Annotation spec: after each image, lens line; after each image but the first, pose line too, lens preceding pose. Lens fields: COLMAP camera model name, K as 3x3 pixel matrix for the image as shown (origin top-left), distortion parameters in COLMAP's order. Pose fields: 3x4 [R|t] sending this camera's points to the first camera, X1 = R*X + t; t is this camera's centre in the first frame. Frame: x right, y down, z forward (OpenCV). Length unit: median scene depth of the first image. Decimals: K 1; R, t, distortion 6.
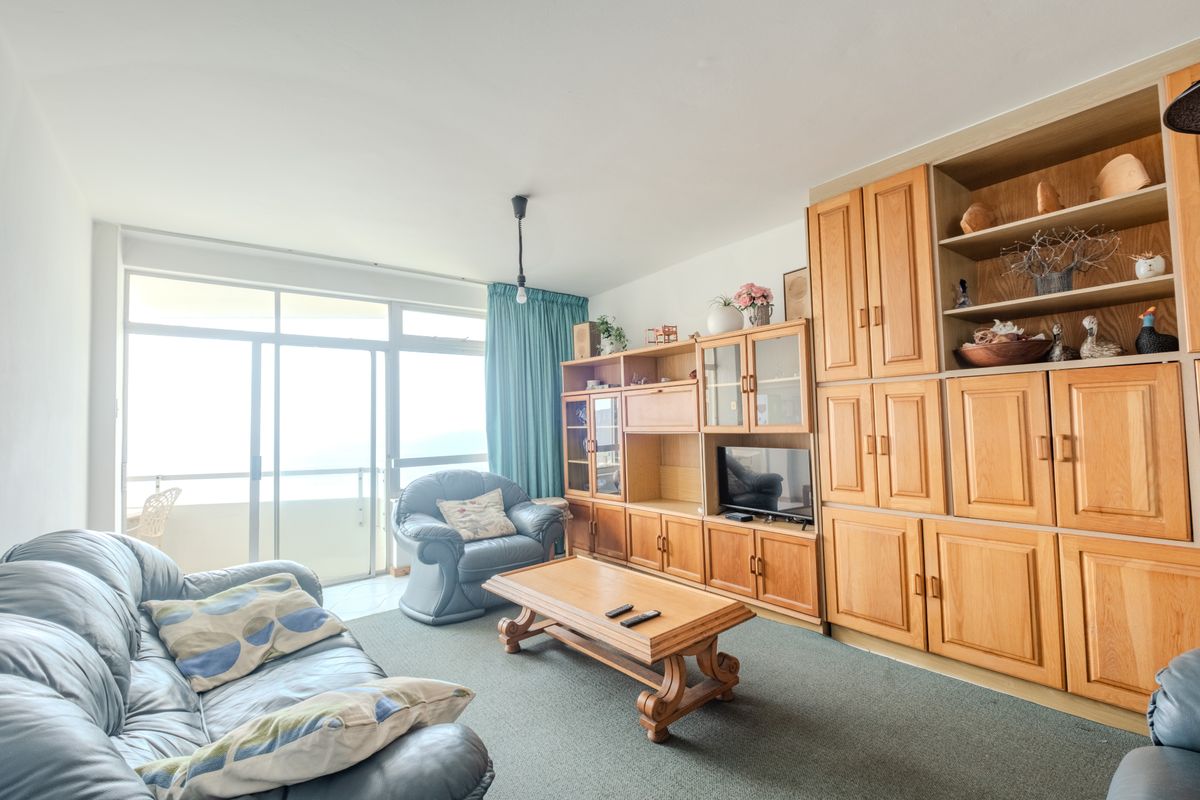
lens RADIAL K [[508.4, 0, 599.4], [0, 508.4, 402.7], [0, 0, 1]] dist [-0.000070, 0.000013]
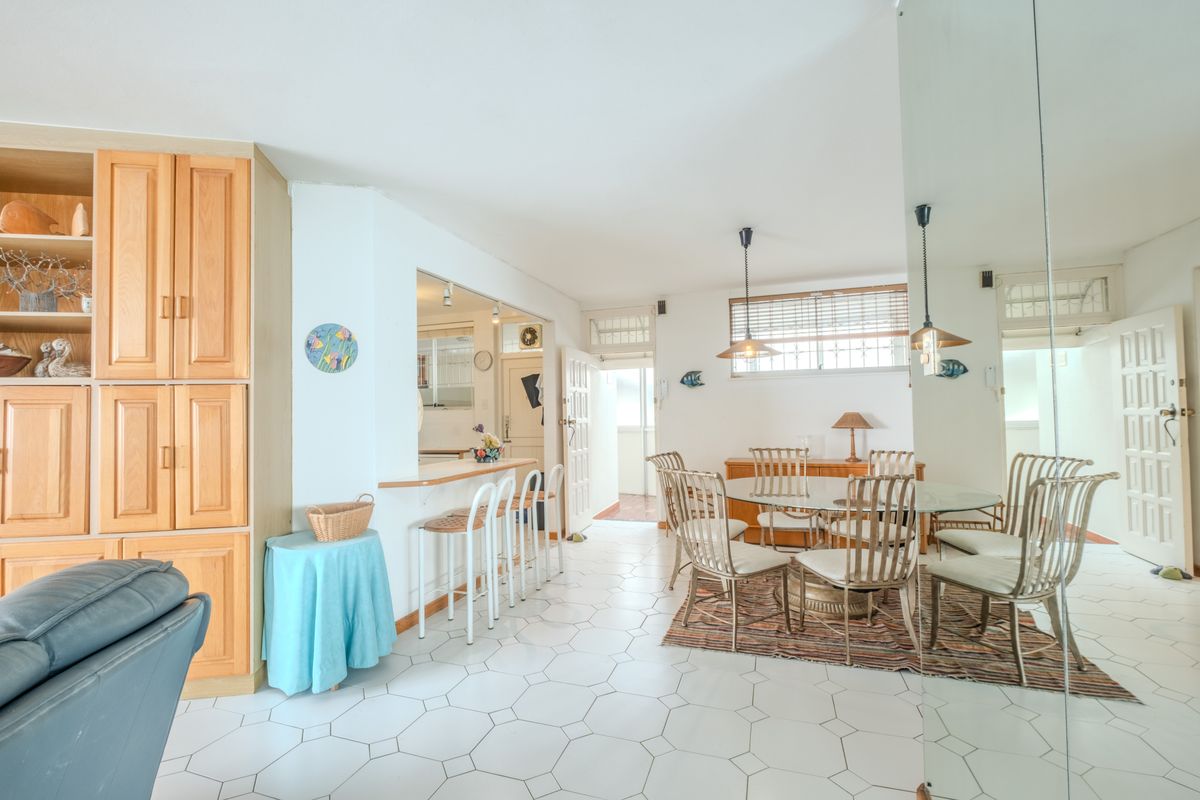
lens RADIAL K [[550.7, 0, 600.0], [0, 550.7, 400.0], [0, 0, 1]] dist [-0.000134, -0.000090]
pose [[0.466814, 0.041216, 0.883395, 0.450164], [-0.028649, 0.999094, -0.031475, -0.033331], [-0.883891, -0.010615, 0.467572, -0.561870]]
